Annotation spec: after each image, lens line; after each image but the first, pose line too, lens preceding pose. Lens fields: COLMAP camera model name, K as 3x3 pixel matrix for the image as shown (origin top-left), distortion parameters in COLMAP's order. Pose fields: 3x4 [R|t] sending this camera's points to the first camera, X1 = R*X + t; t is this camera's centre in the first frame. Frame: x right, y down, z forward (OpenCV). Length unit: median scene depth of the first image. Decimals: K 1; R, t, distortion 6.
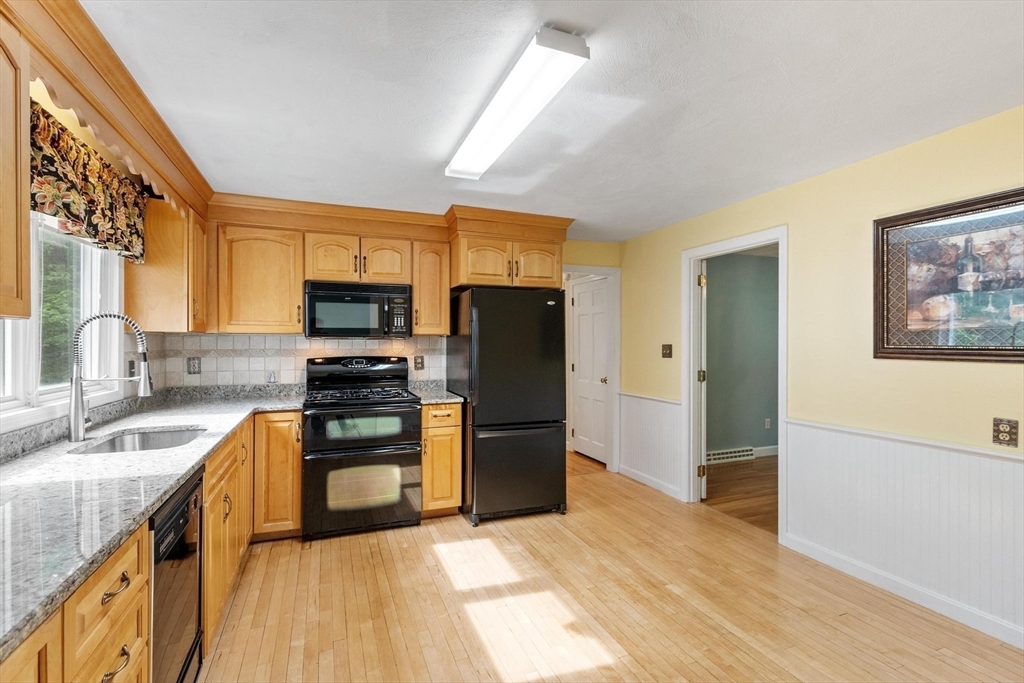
lens RADIAL K [[473.9, 0, 517.0], [0, 473.9, 340.5], [0, 0, 1]] dist [-0.000840, -0.000213]
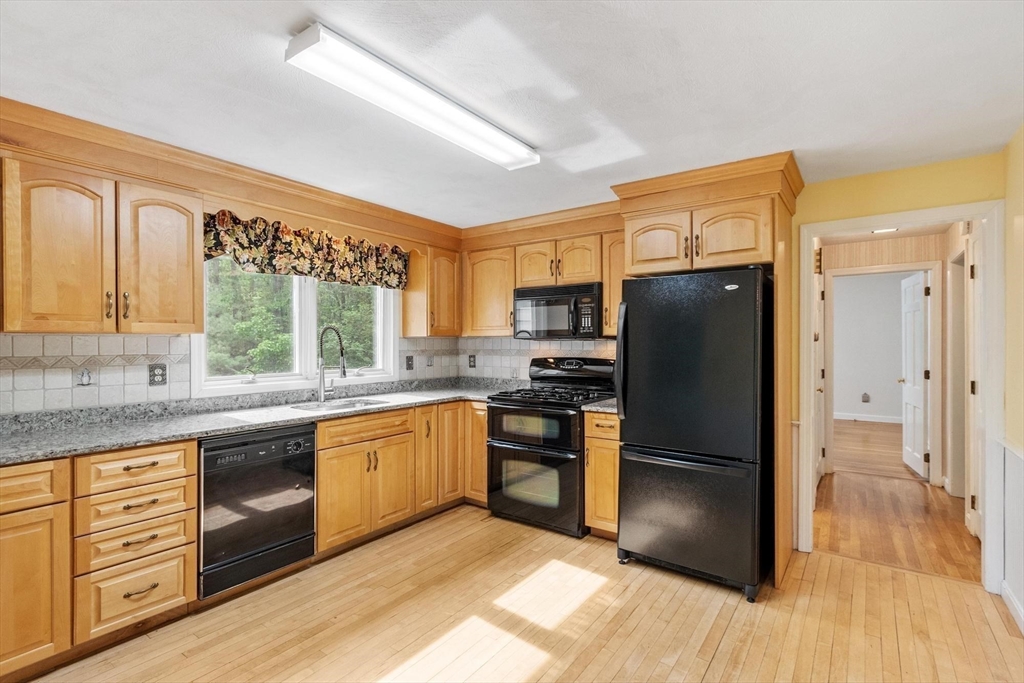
lens RADIAL K [[486.7, 0, 512.0], [0, 486.7, 341.5], [0, 0, 1]] dist [0.000140, -0.000061]
pose [[0.530800, -0.002942, -0.847492, 0.550916], [0.005248, 0.999986, -0.000184, -0.001460], [0.847481, -0.004350, 0.530808, 0.386306]]
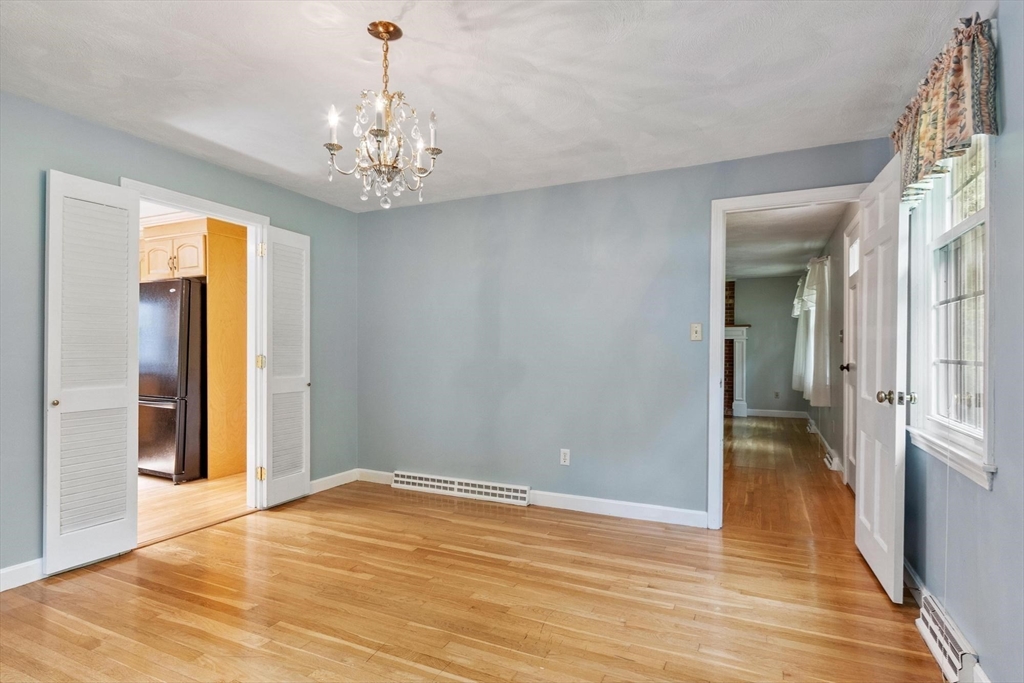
lens RADIAL K [[527.8, 0, 510.5], [0, 527.8, 347.4], [0, 0, 1]] dist [0.000882, 0.000132]
pose [[0.676506, -0.001568, -0.736435, 1.655363], [-0.000579, 0.999996, -0.002661, 0.061613], [0.736437, 0.002227, 0.676503, 0.820544]]
